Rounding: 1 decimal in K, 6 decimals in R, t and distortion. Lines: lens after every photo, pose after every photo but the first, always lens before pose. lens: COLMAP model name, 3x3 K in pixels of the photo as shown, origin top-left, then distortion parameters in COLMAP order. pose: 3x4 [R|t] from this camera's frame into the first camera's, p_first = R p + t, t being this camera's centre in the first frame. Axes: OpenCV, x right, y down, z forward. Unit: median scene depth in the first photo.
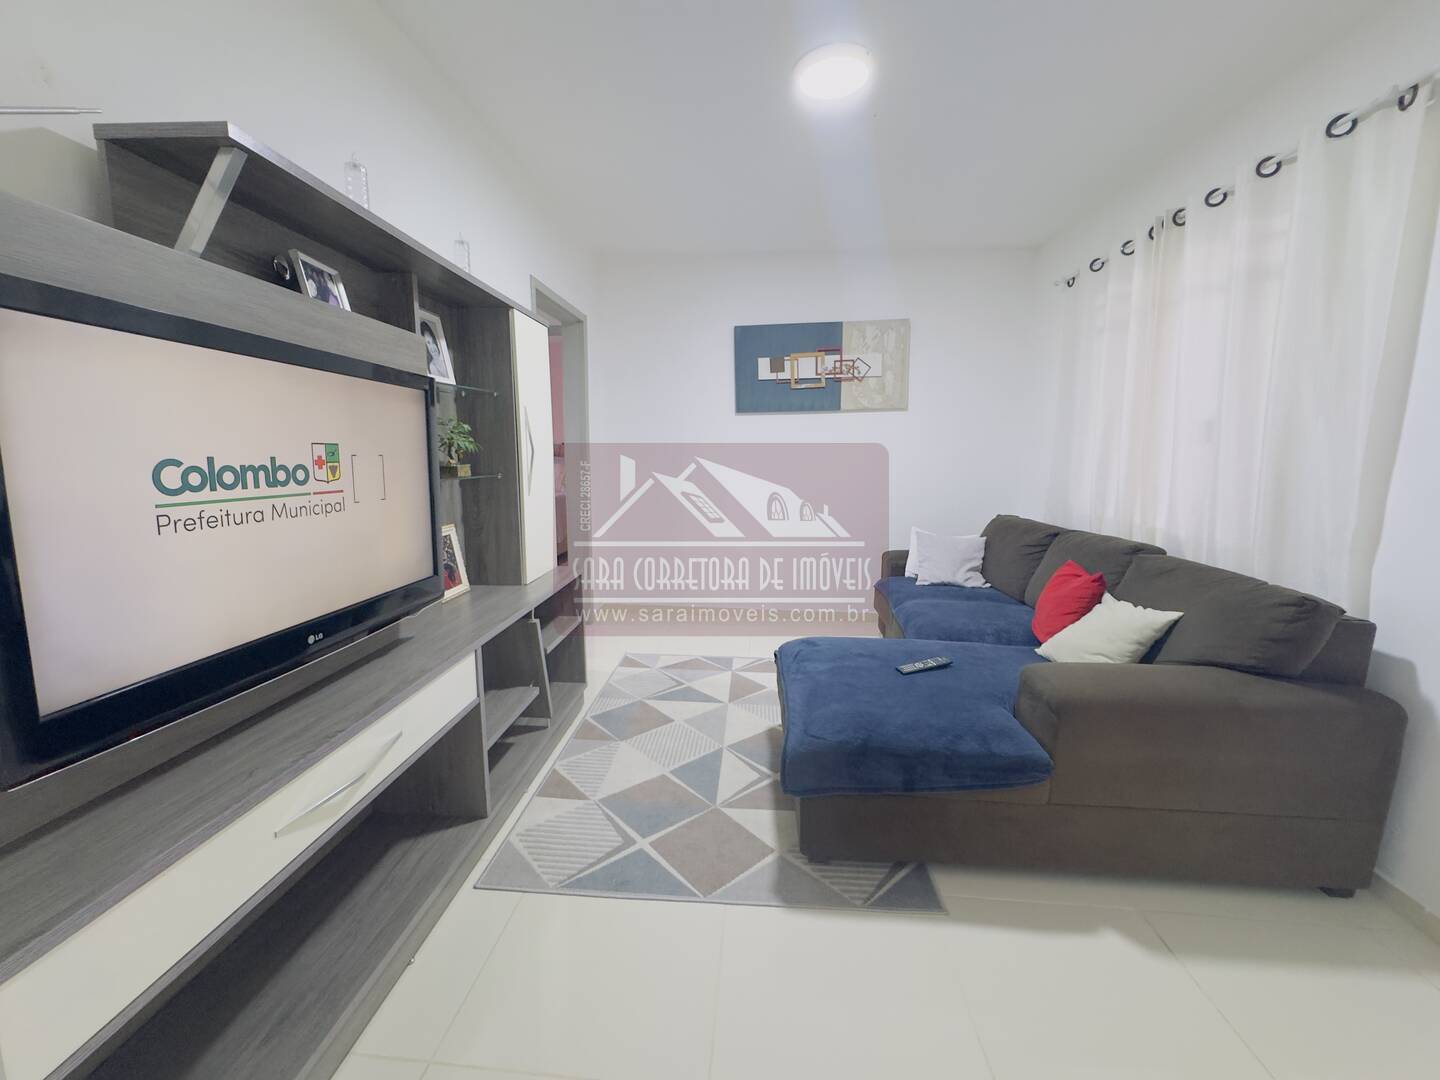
lens RADIAL K [[574.4, 0, 718.7], [0, 574.4, 537.5], [0, 0, 1]] dist [-0.004568, 0.000807]
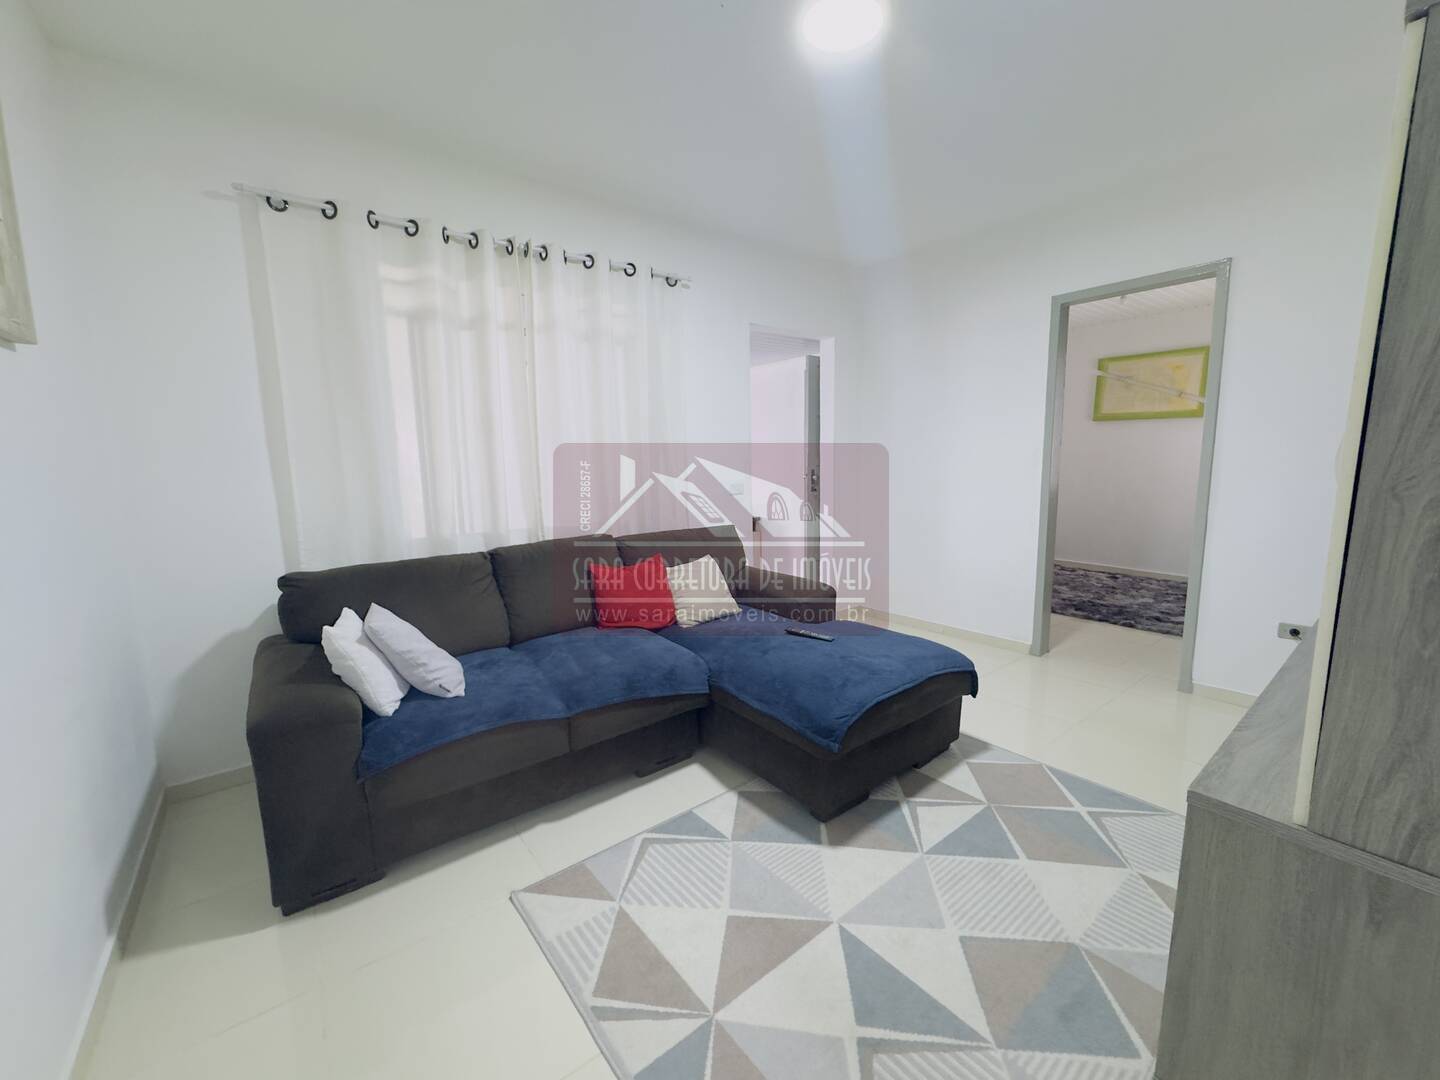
lens RADIAL K [[574.4, 0, 716.6], [0, 574.4, 541.0], [0, 0, 1]] dist [-0.004568, 0.000807]
pose [[-0.668337, -0.103841, 0.736575, -0.358352], [0.122138, 0.961450, 0.246366, -0.272003], [-0.733763, 0.254619, -0.629890, 1.758282]]
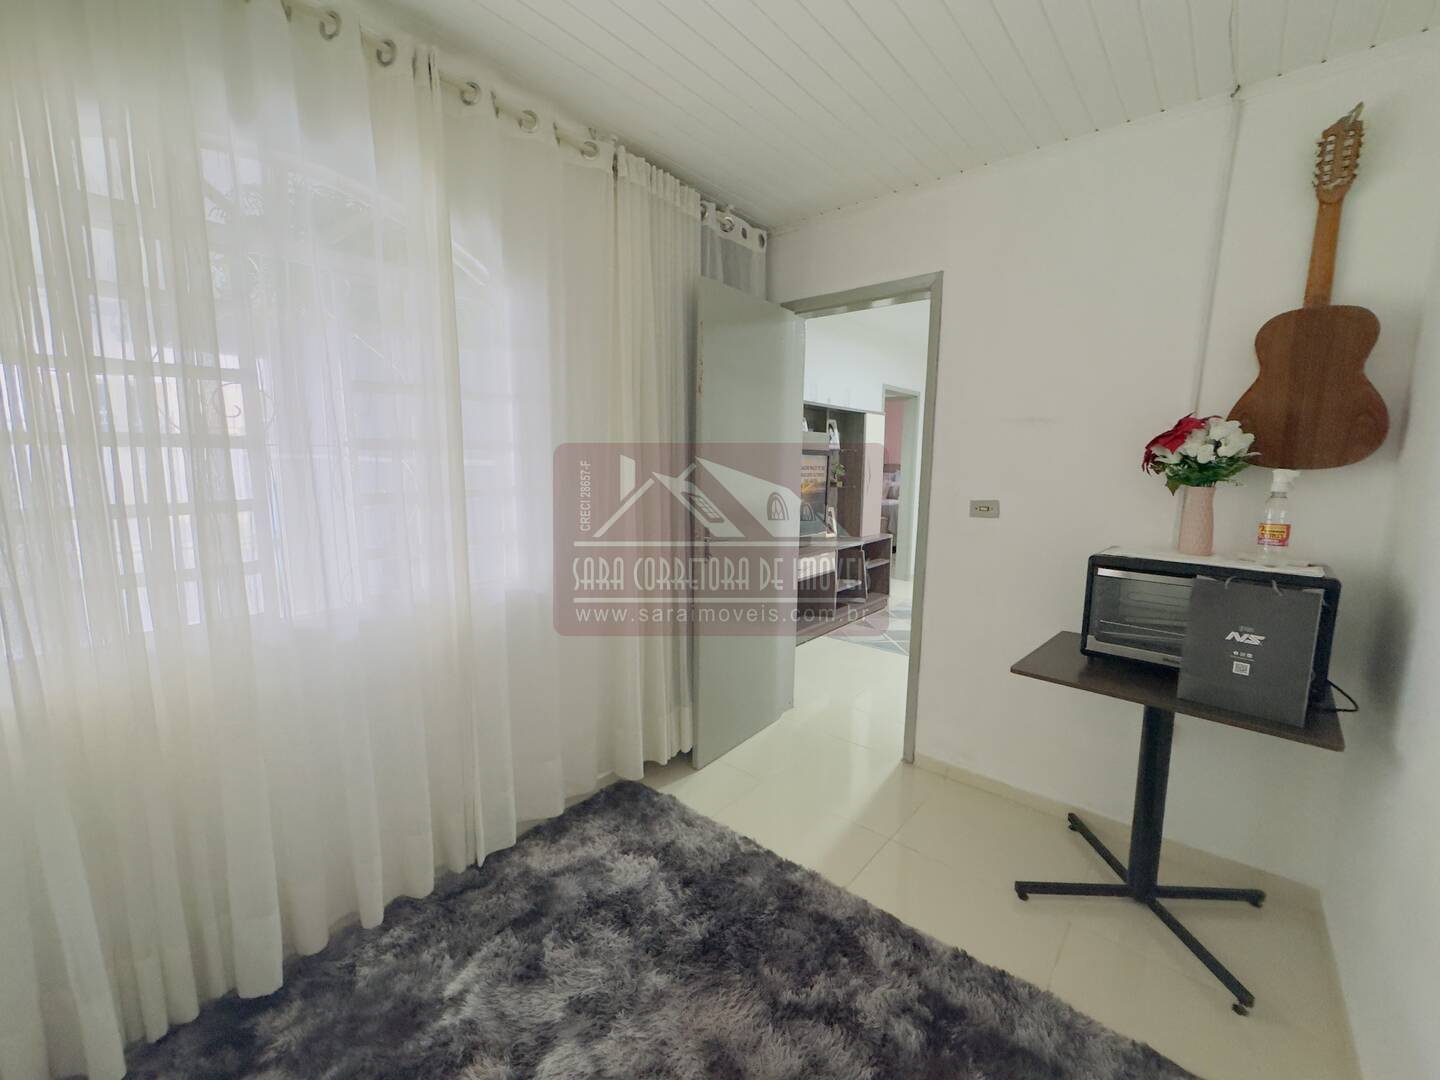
lens RADIAL K [[574.4, 0, 716.7], [0, 574.4, 541.8], [0, 0, 1]] dist [-0.004568, 0.000807]
pose [[0.798251, 0.080298, -0.596949, 0.571809], [-0.094550, 0.995492, 0.007473, 0.147151], [0.594858, 0.050477, 0.802245, -1.163046]]
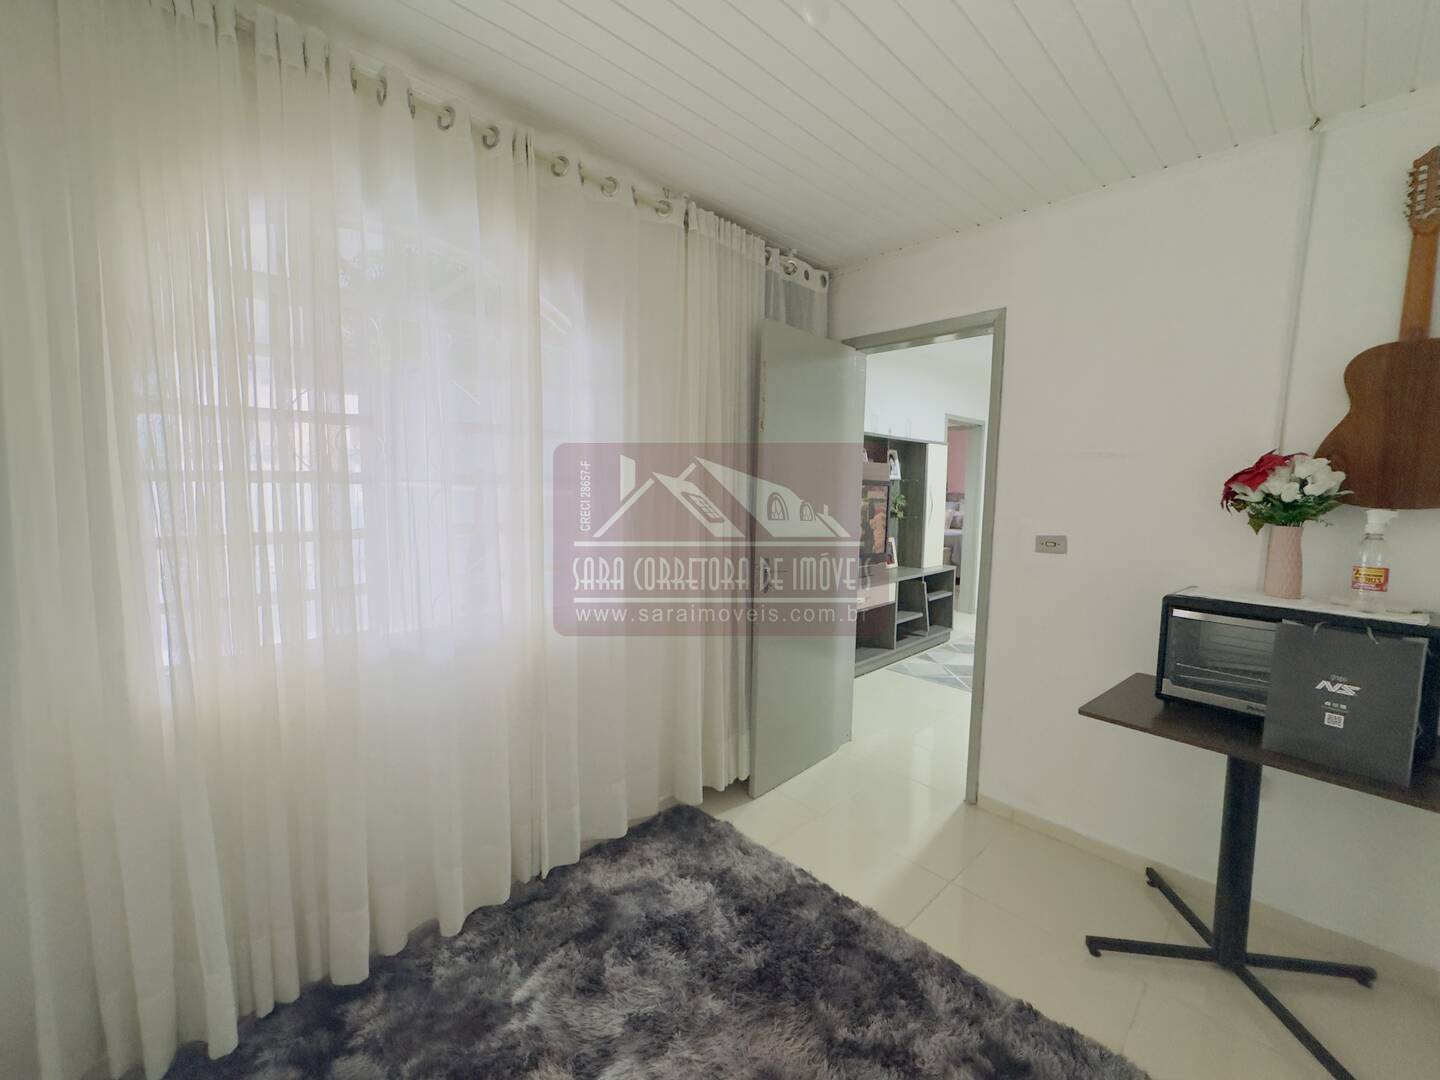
lens RADIAL K [[574.4, 0, 716.8], [0, 574.4, 538.2], [0, 0, 1]] dist [-0.004568, 0.000807]
pose [[0.733690, 0.060329, -0.676801, 0.587224], [-0.112546, 0.993082, -0.033484, 0.140211], [0.670099, 0.100738, 0.735404, -1.192827]]
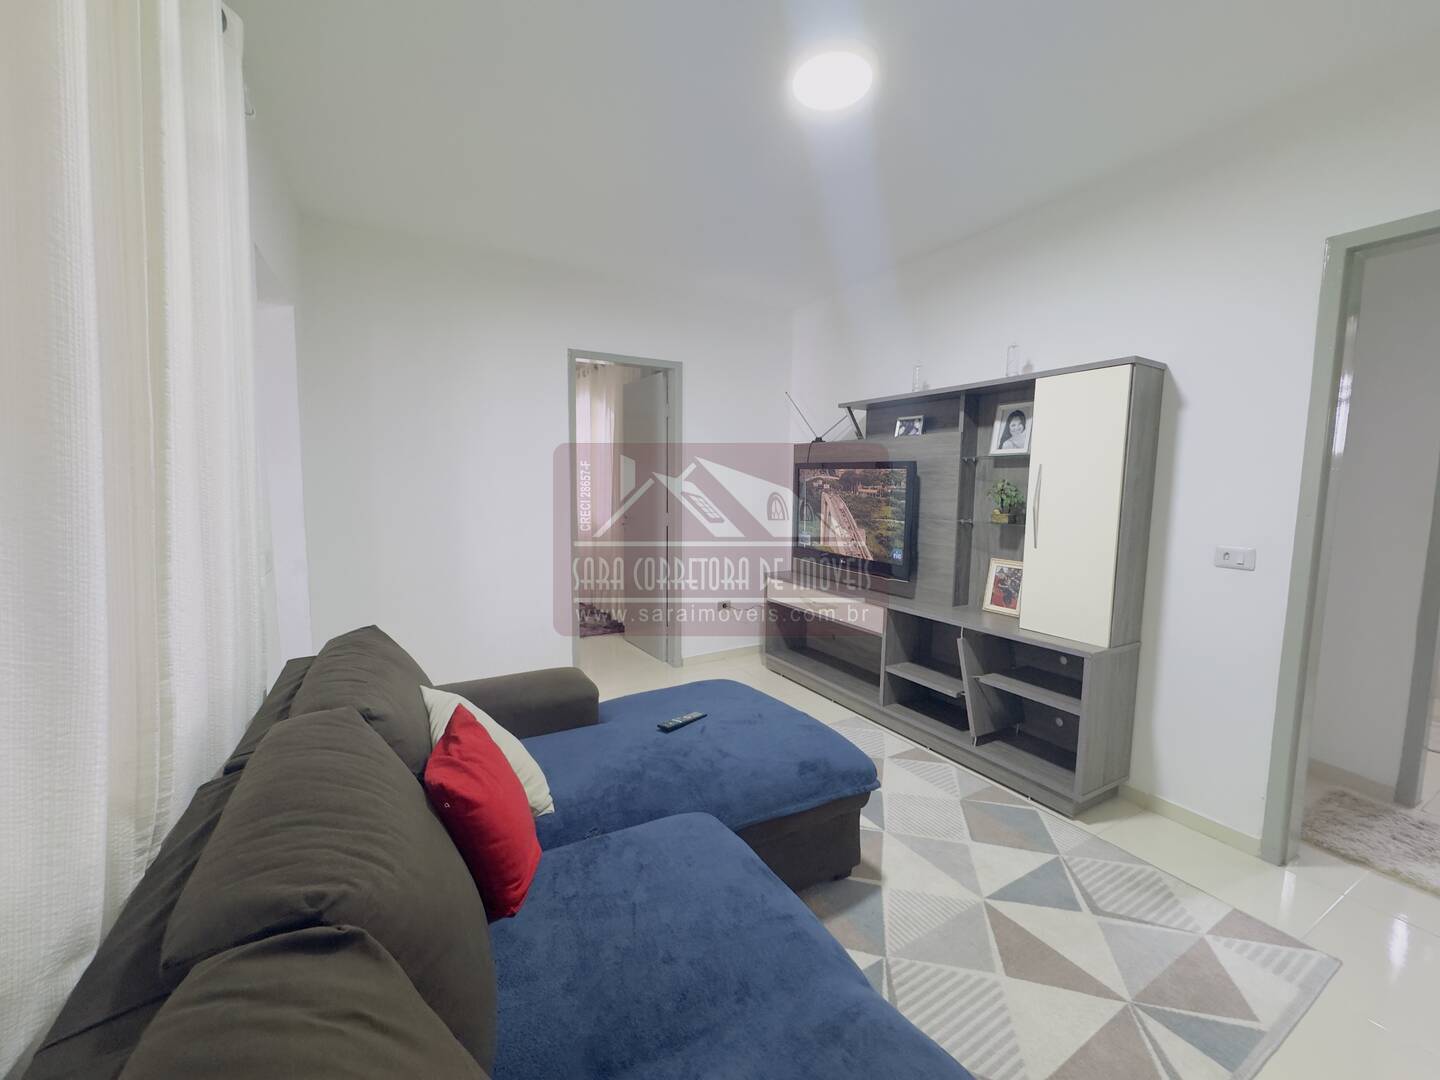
lens RADIAL K [[574.4, 0, 725.5], [0, 574.4, 536.5], [0, 0, 1]] dist [-0.004568, 0.000807]
pose [[-0.824848, 0.034747, -0.564286, 0.795991], [-0.104788, 0.971419, 0.212991, -0.281392], [0.555559, 0.234815, -0.797632, 1.655422]]
